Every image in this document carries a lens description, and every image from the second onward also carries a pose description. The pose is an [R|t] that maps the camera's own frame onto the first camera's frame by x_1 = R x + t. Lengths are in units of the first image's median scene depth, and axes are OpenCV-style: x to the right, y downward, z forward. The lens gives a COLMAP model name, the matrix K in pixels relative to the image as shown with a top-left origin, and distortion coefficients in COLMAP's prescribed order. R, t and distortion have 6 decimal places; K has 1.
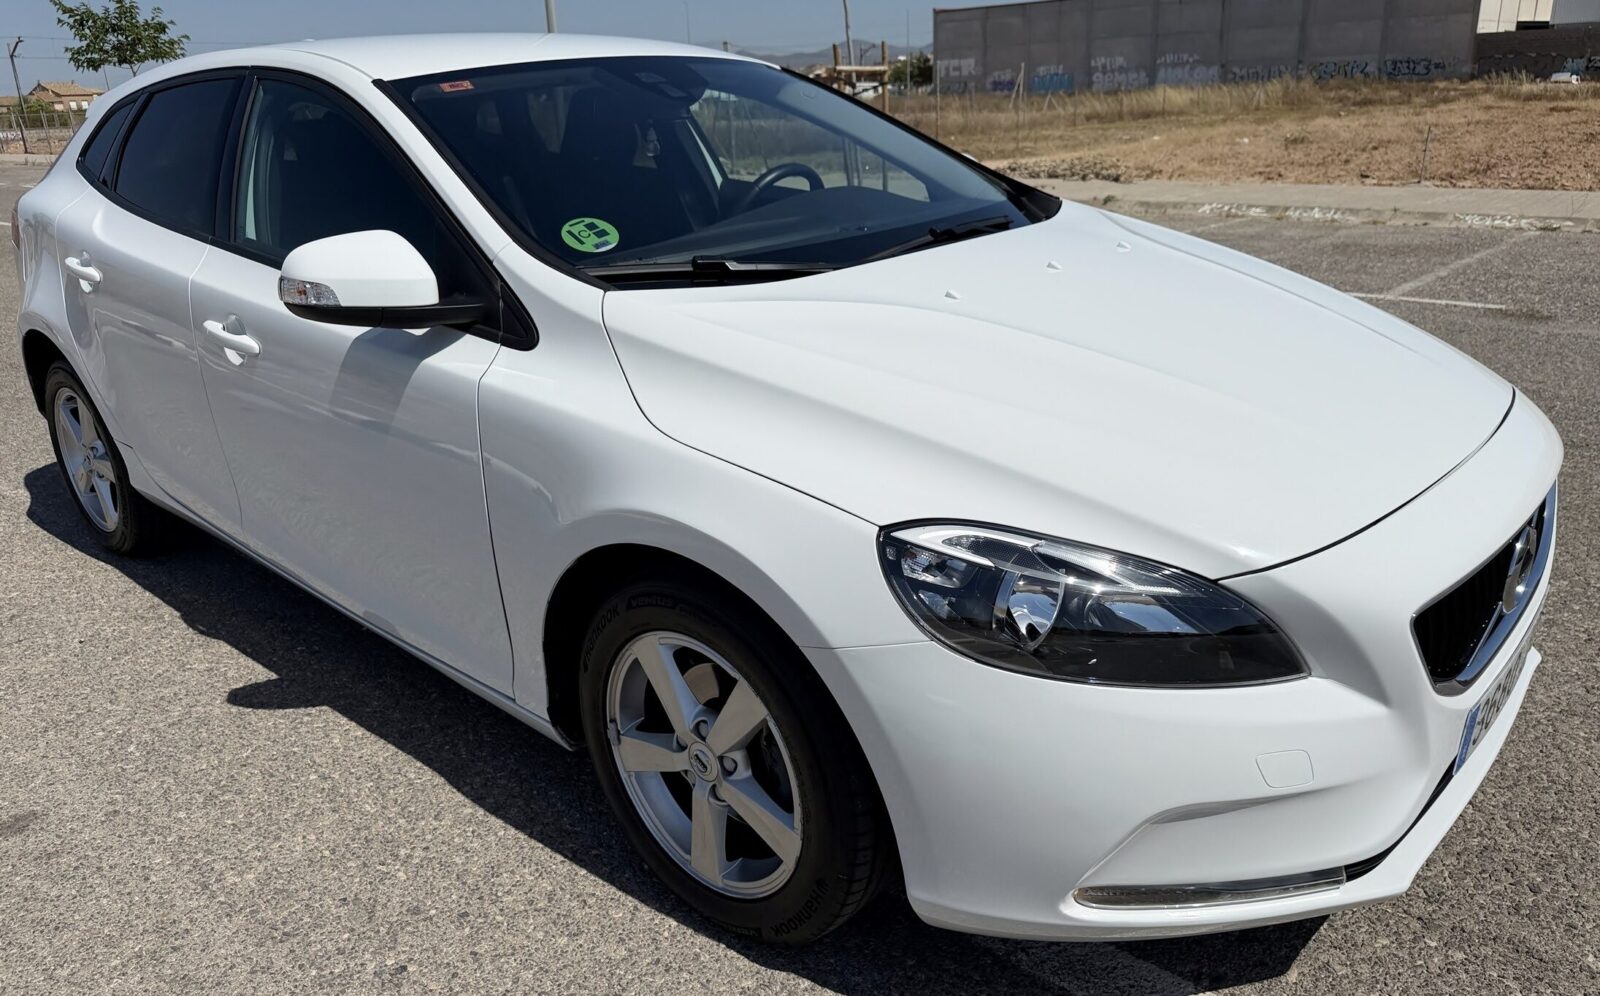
lens RADIAL K [[1090.3, 0, 796.8], [0, 1090.3, 493.3], [0, 0, 1]] dist [-0.003094, -0.009003]
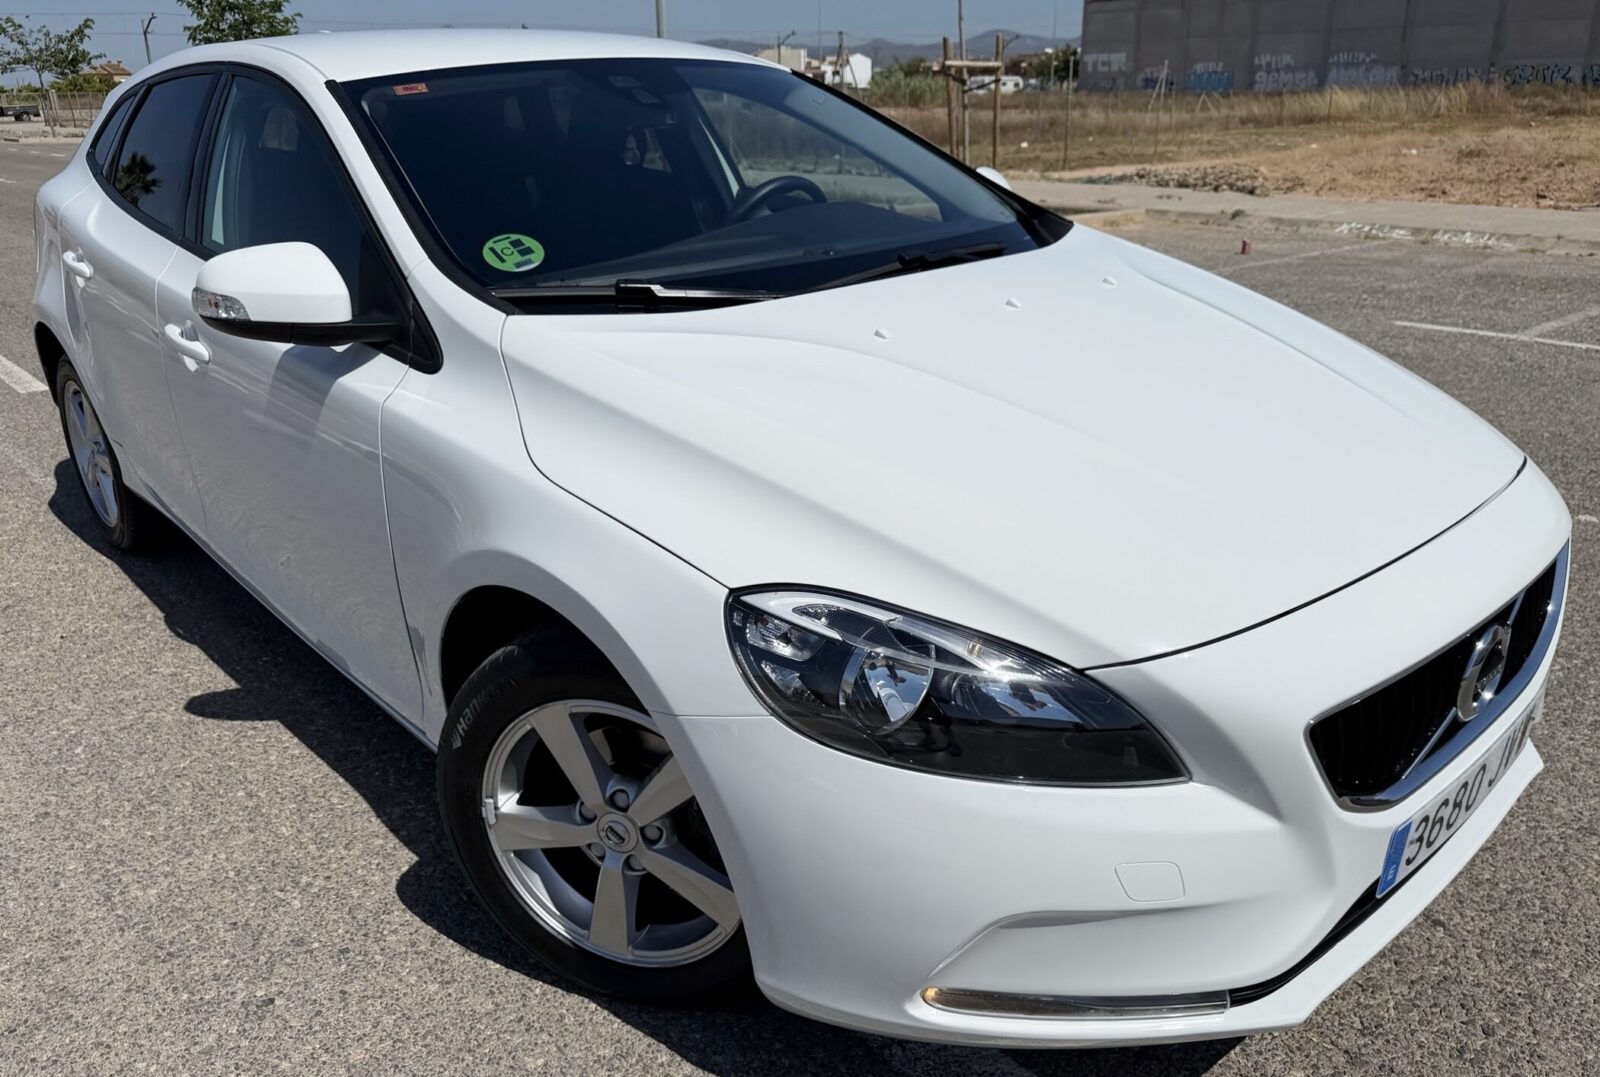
lens RADIAL K [[1148.6, 0, 802.5], [0, 1148.6, 542.6], [0, 0, 1]] dist [-0.026216, 0.017398]
pose [[0.994369, 0.056835, -0.089440, 0.153089], [-0.054224, 0.998036, 0.031360, -0.028897], [0.091047, -0.026334, 0.995498, 0.024586]]
